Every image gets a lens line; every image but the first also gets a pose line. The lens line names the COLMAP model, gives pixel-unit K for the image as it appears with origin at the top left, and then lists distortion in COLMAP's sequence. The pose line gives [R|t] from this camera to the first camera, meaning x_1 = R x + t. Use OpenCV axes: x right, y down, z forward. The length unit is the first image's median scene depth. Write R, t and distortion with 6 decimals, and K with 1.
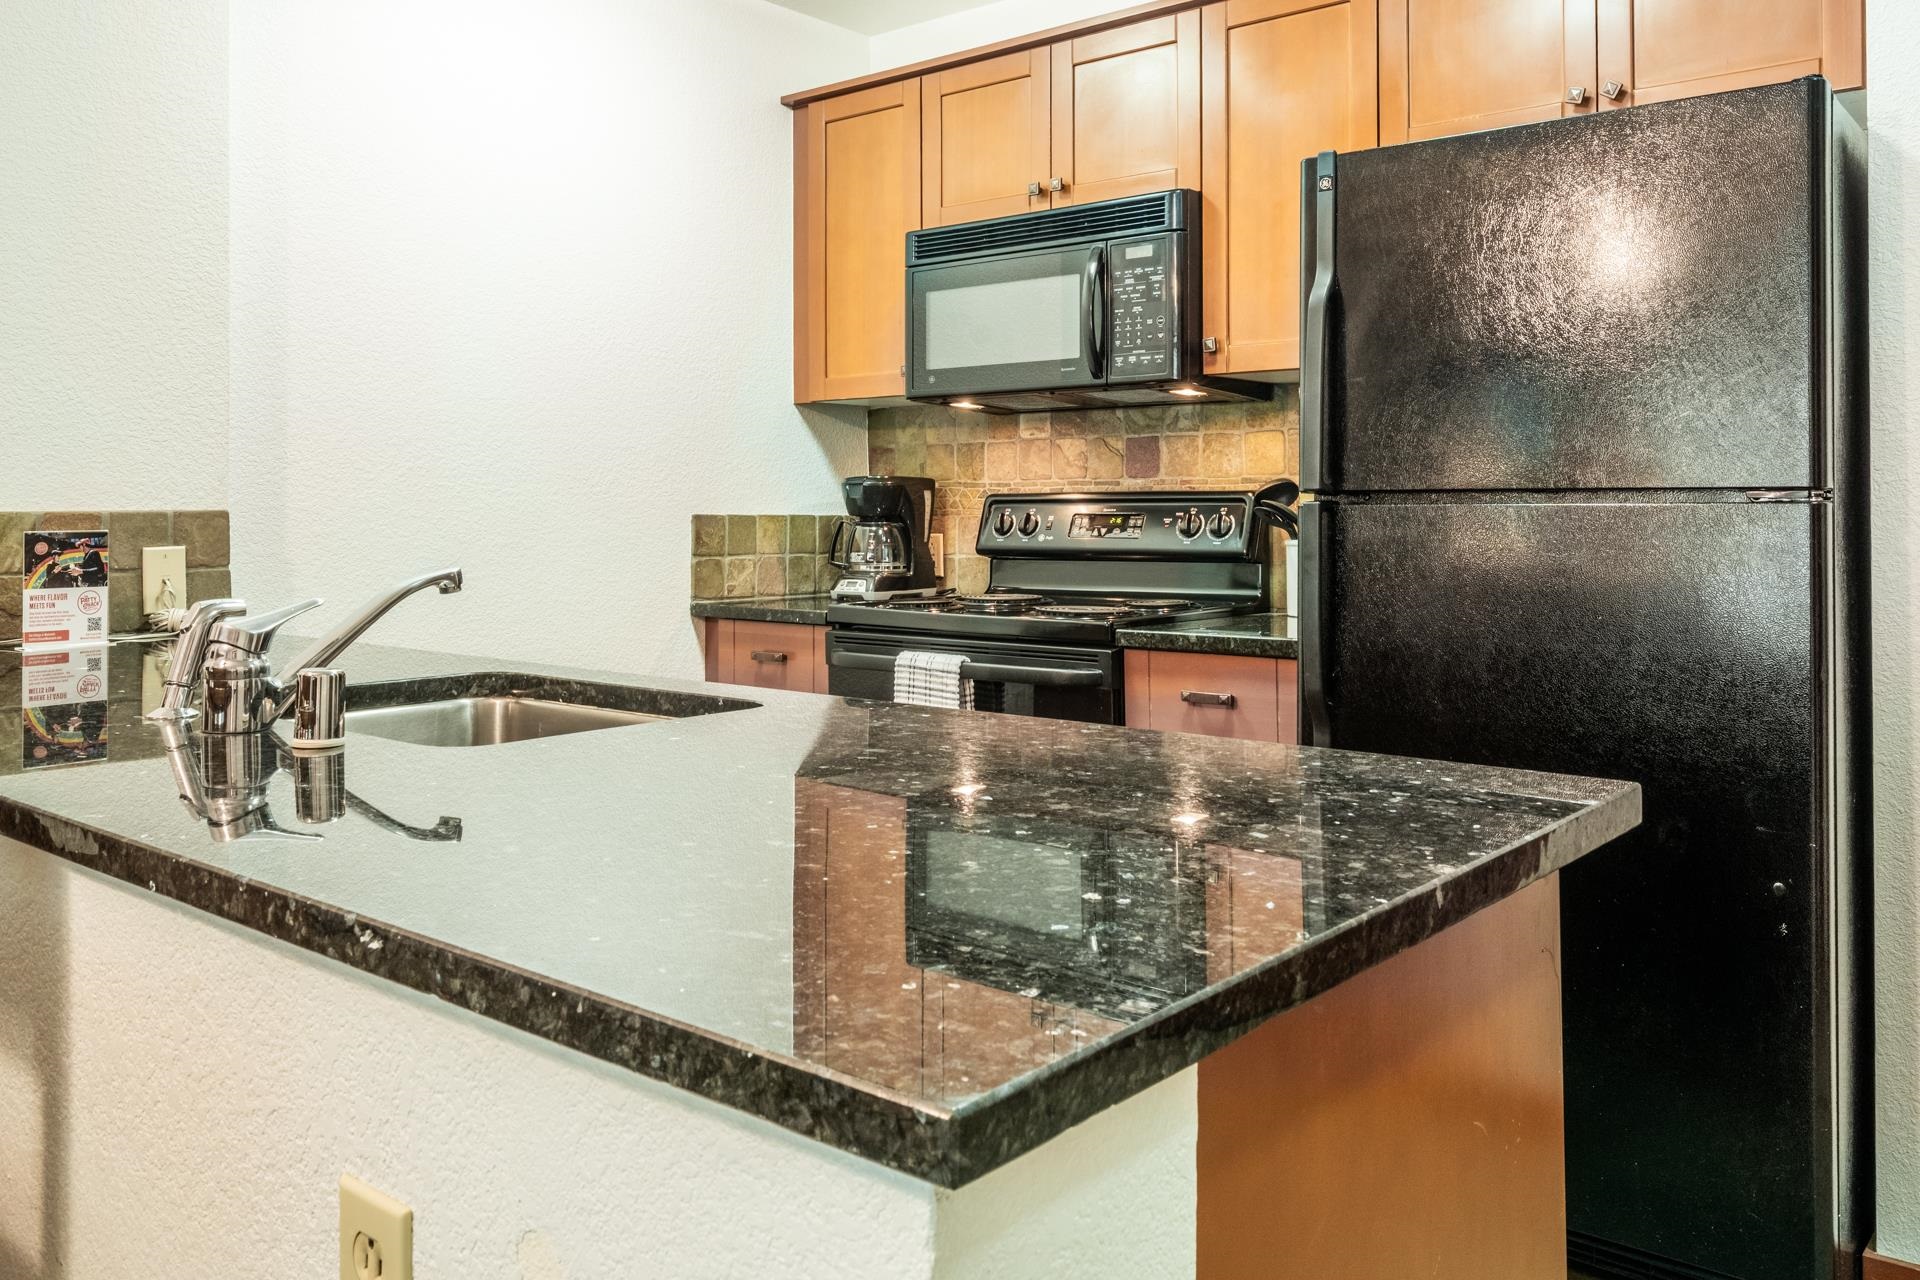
lens RADIAL K [[1528.9, 0, 913.7], [0, 1528.9, 491.0], [0, 0, 1]] dist [0.004449, -0.004317]
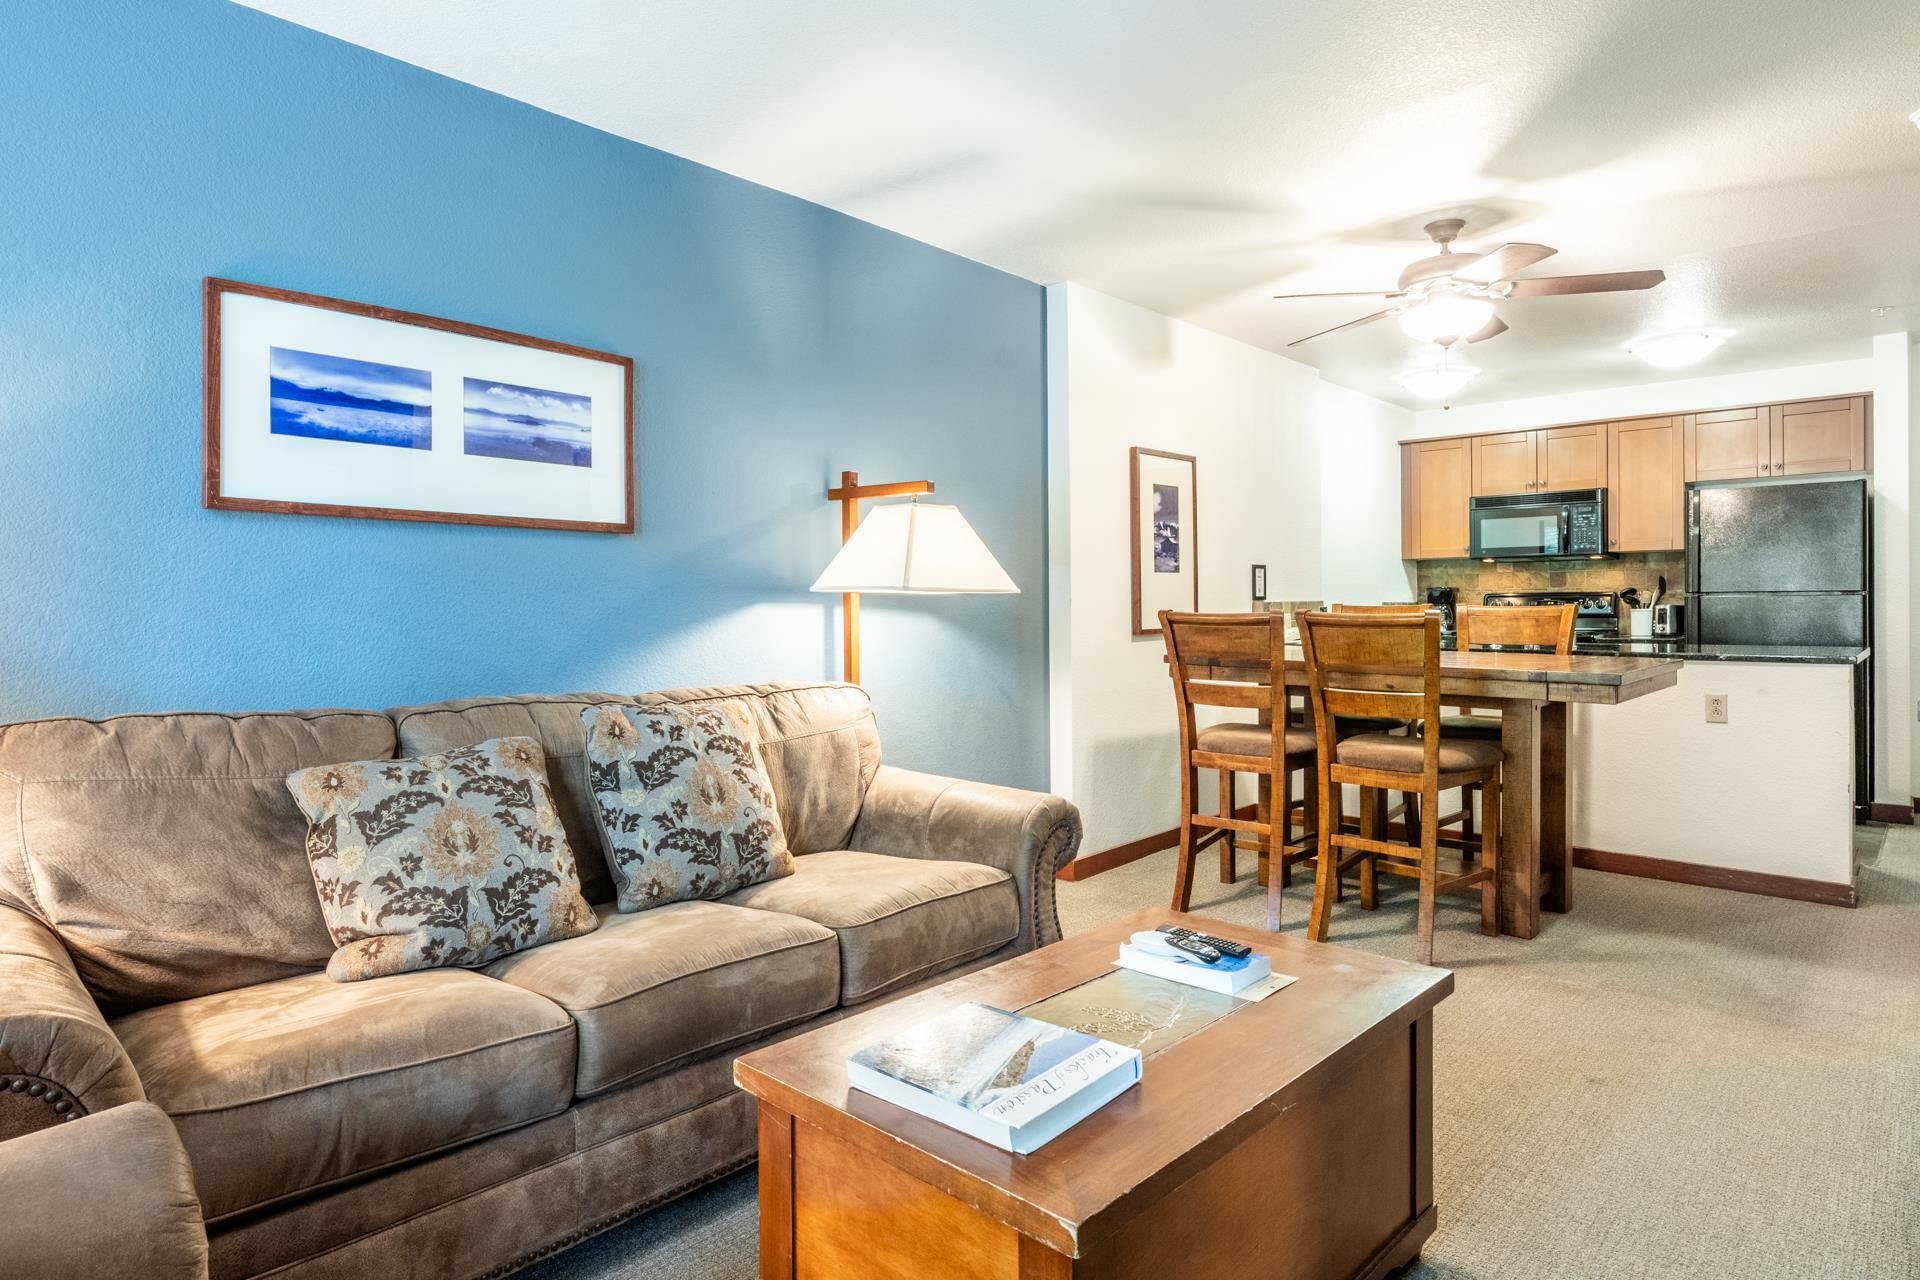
lens RADIAL K [[1101.6, 0, 918.6], [0, 1101.6, 608.2], [0, 0, 1]] dist [-0.004241, -0.003636]
pose [[0.998735, -0.005934, -0.049938, -0.929874], [0.006763, 0.999842, 0.016449, -0.011966], [0.049833, -0.016766, 0.998617, -1.049641]]
